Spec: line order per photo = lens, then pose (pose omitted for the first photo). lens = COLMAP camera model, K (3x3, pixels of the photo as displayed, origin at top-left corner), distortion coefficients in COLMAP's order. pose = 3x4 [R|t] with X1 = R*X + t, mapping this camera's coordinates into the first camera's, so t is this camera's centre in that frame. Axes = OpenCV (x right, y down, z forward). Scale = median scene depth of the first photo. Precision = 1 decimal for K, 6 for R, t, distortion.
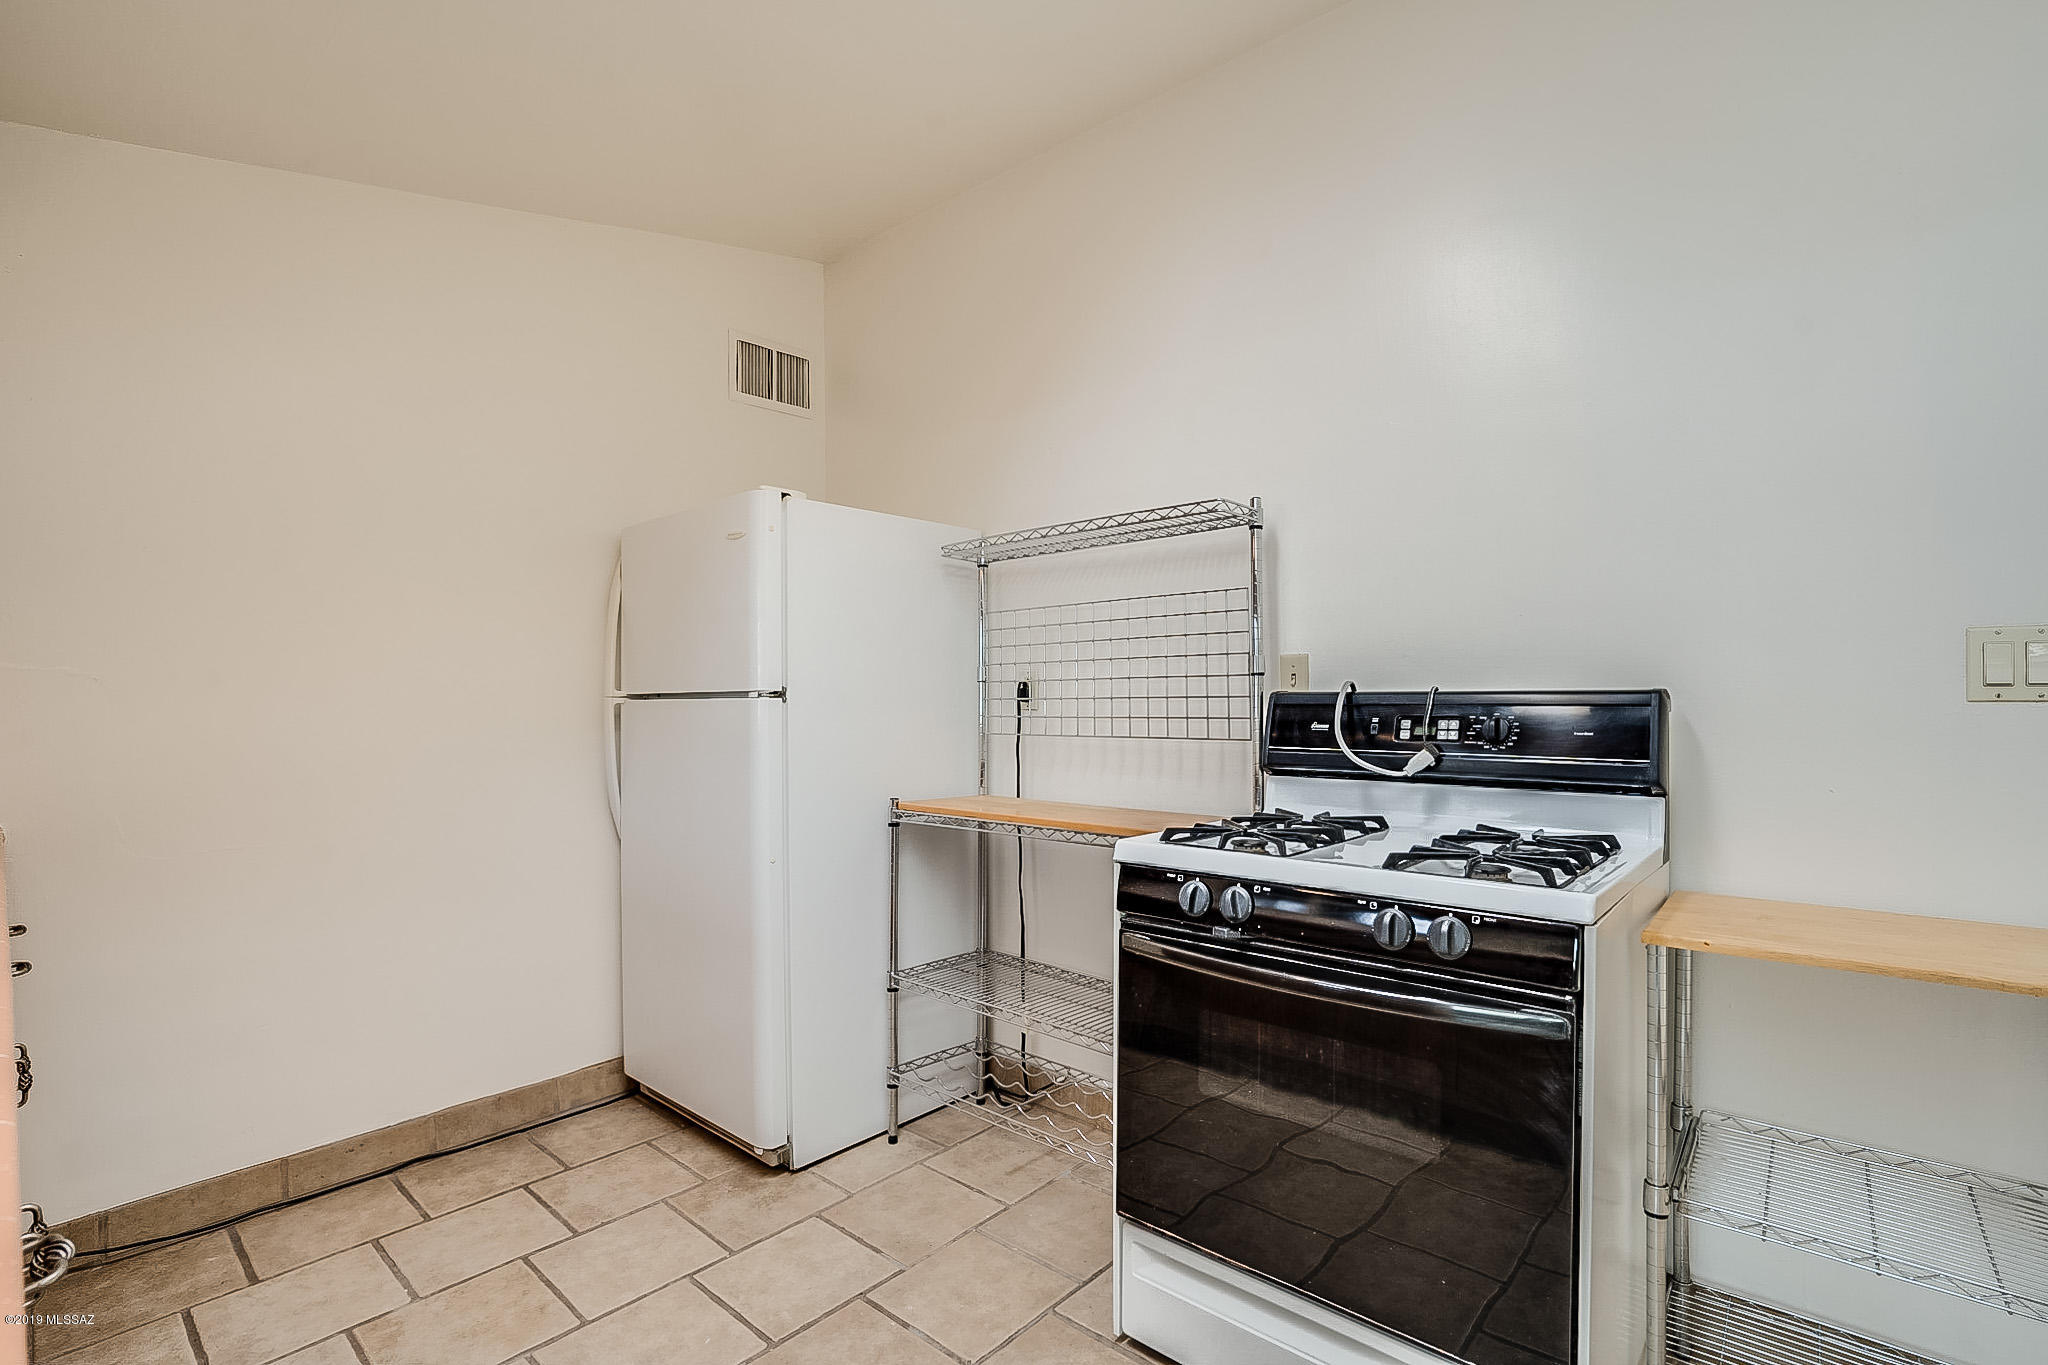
lens RADIAL K [[948.1, 0, 1034.9], [0, 948.1, 690.8], [0, 0, 1]] dist [-0.067030, 0.030000]
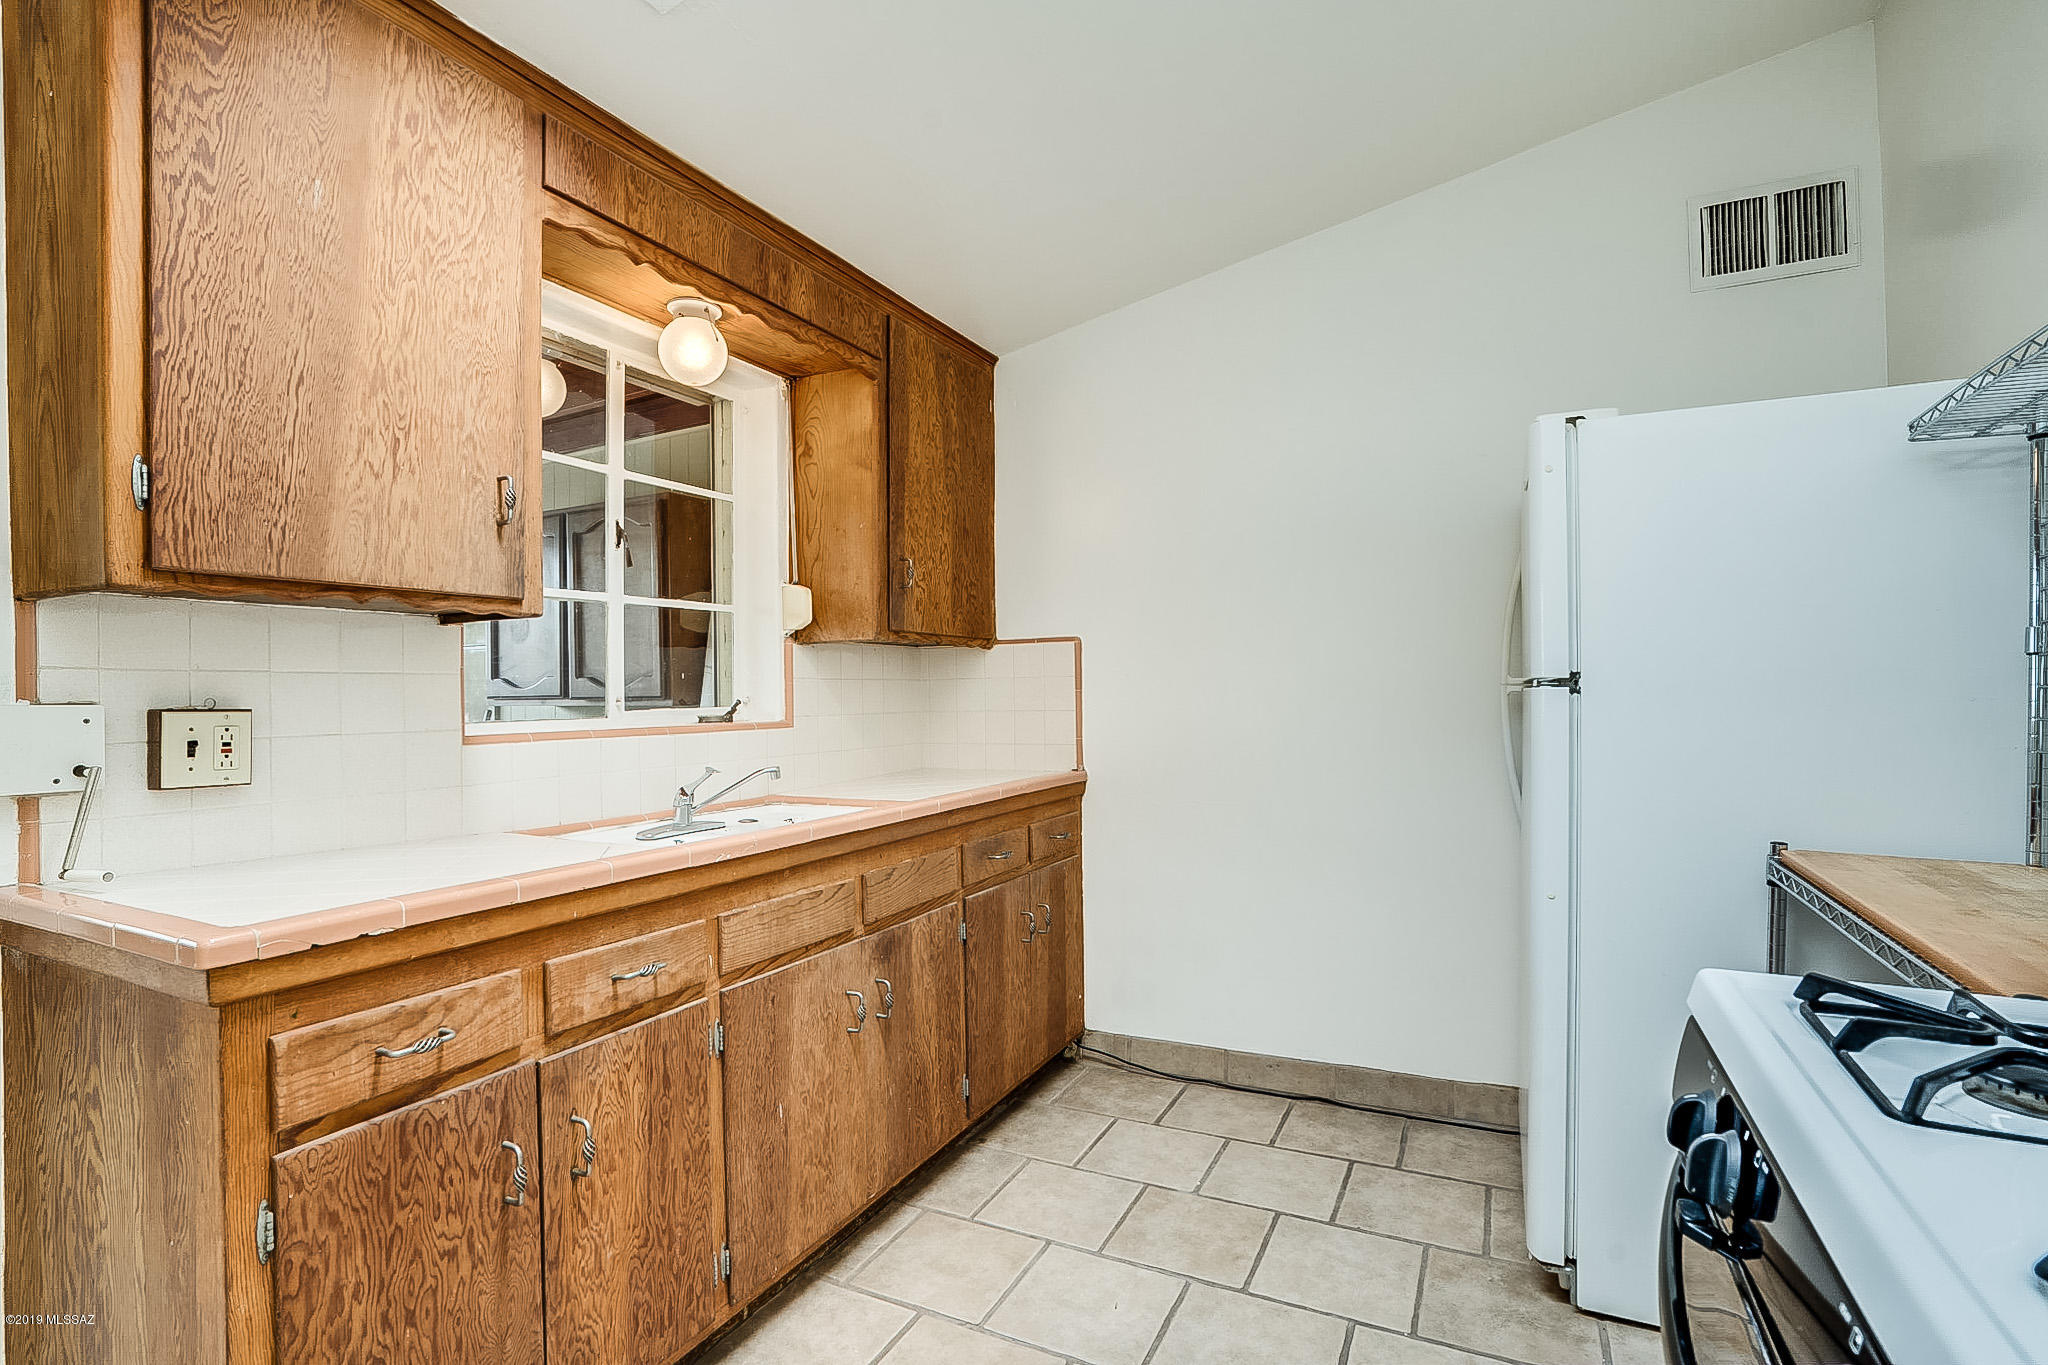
lens RADIAL K [[948.1, 0, 1034.9], [0, 948.1, 690.8], [0, 0, 1]] dist [-0.067030, 0.030000]
pose [[0.263810, 0.000187, -0.964575, 0.350711], [0.017914, 0.999827, 0.005093, -0.000972], [0.964408, -0.018623, 0.263761, 0.388168]]
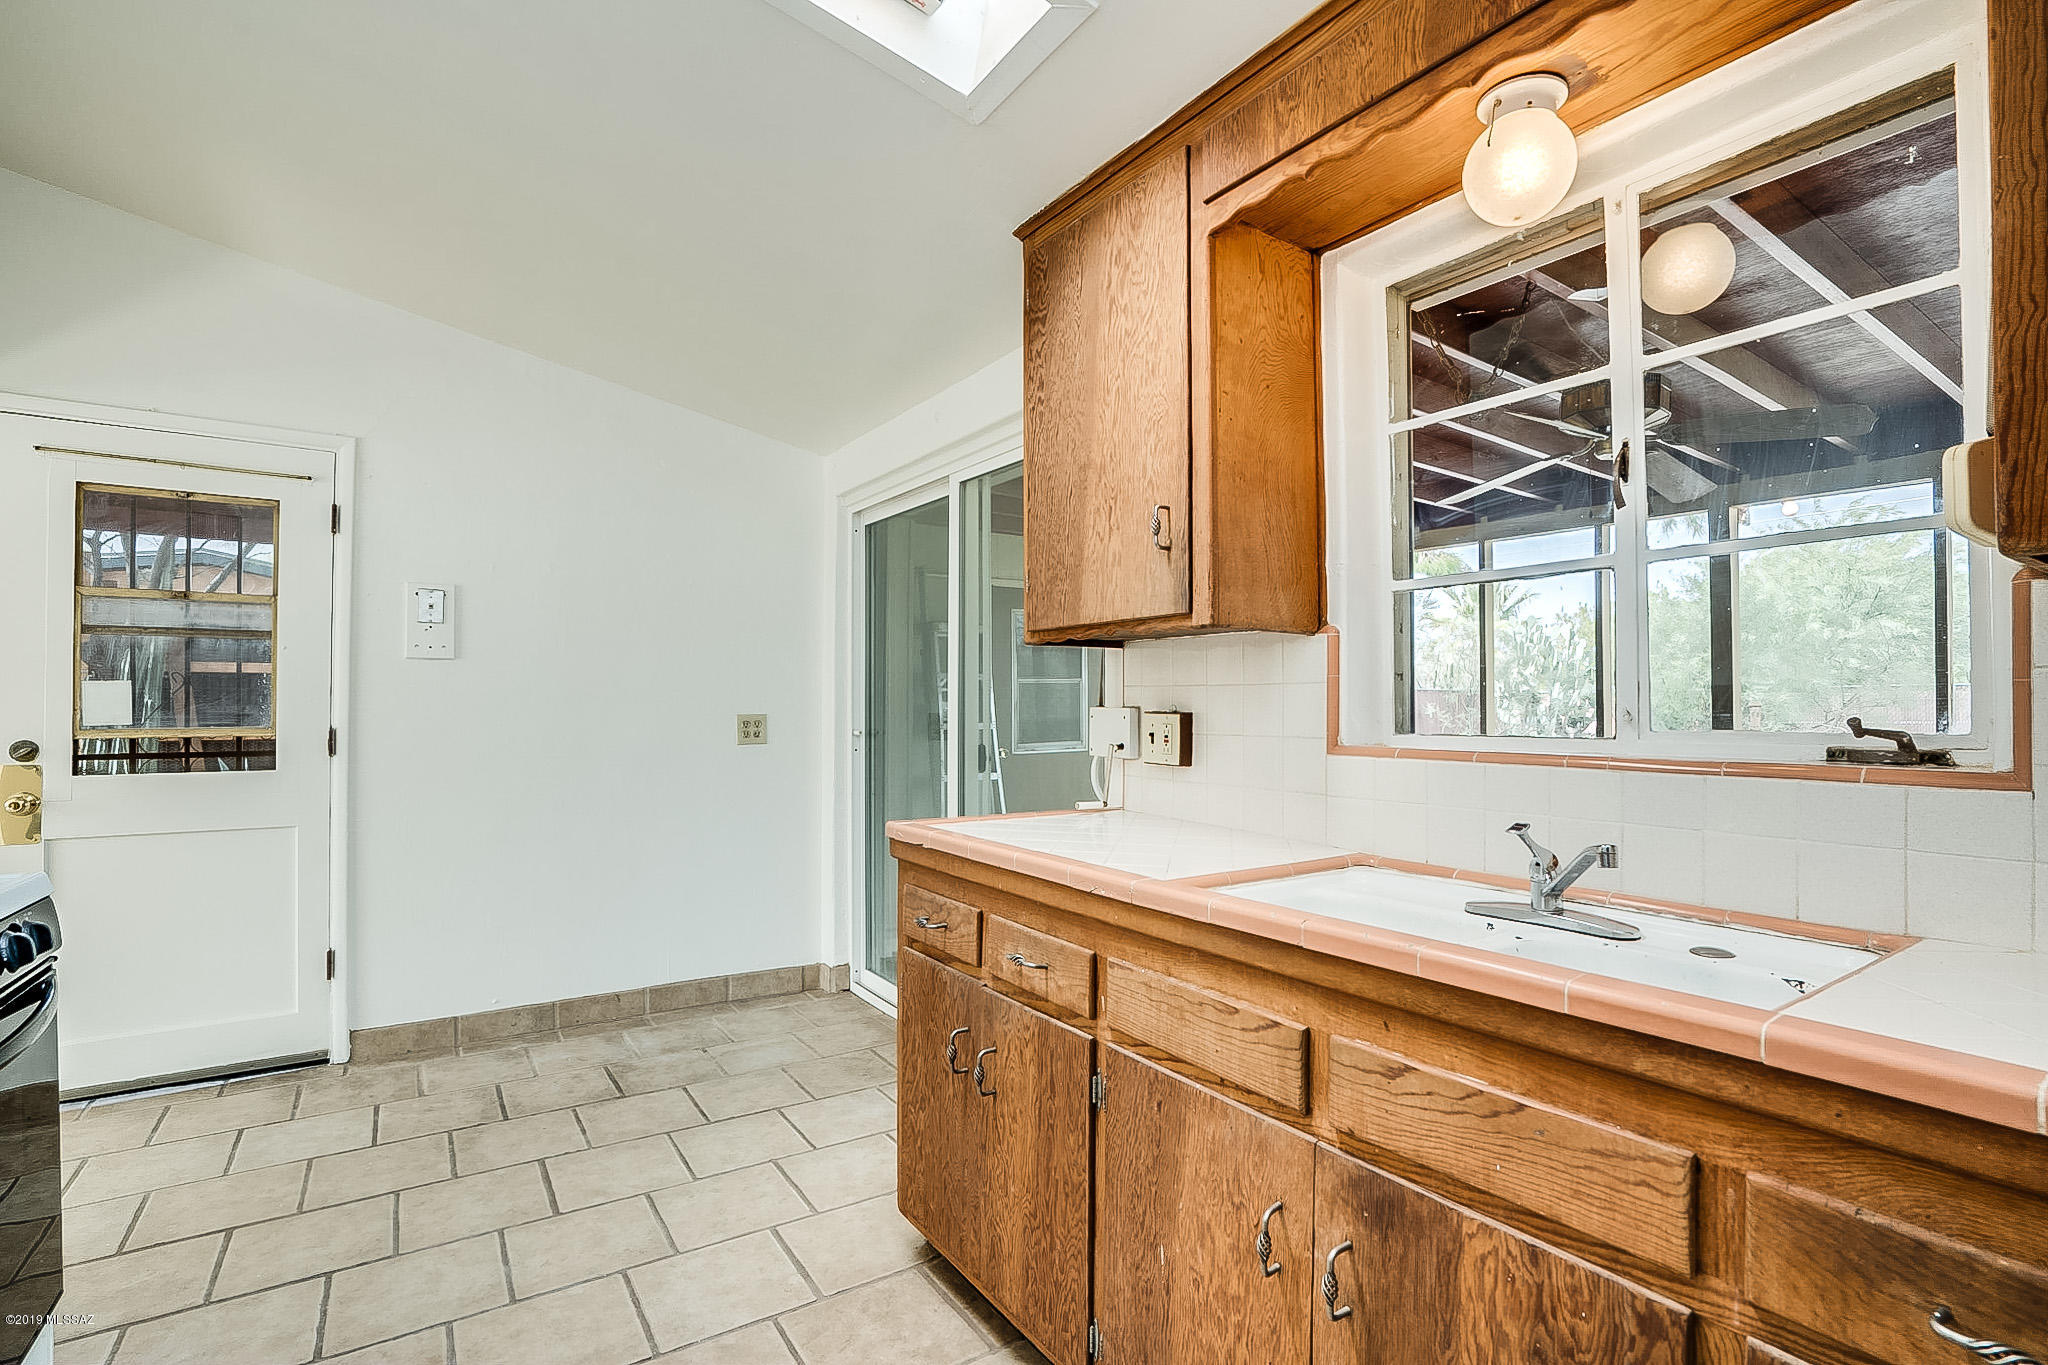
lens RADIAL K [[948.1, 0, 1034.9], [0, 948.1, 690.8], [0, 0, 1]] dist [-0.067030, 0.030000]
pose [[-0.971266, 0.007234, 0.237888, -0.713148], [0.002062, 0.999756, -0.021985, 0.006031], [-0.237989, -0.020863, -0.971044, 1.111027]]
